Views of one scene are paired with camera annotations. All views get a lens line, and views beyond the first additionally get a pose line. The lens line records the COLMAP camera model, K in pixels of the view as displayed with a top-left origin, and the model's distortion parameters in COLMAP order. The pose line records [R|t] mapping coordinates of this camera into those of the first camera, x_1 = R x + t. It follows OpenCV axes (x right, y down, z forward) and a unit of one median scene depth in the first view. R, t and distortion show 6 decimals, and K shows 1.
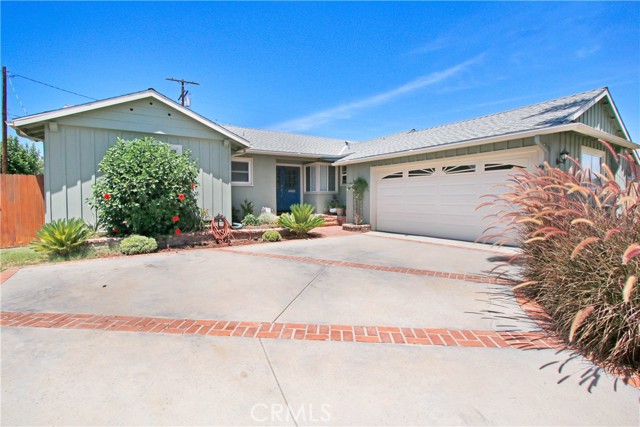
lens RADIAL K [[309.6, 0, 313.8], [0, 309.6, 205.8], [0, 0, 1]] dist [-0.002039, -0.000238]
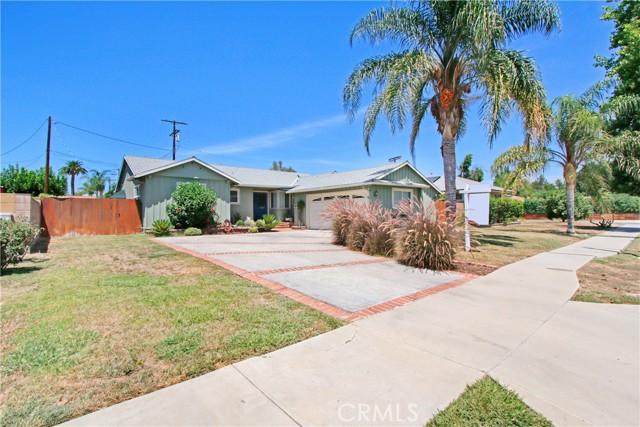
lens RADIAL K [[309.6, 0, 313.8], [0, 309.6, 205.8], [0, 0, 1]] dist [-0.002039, -0.000238]
pose [[0.993552, 0.003037, 0.113335, 0.019580], [0.003047, 0.998565, -0.053469, 0.040899], [-0.113335, 0.053470, 0.992117, -0.844245]]
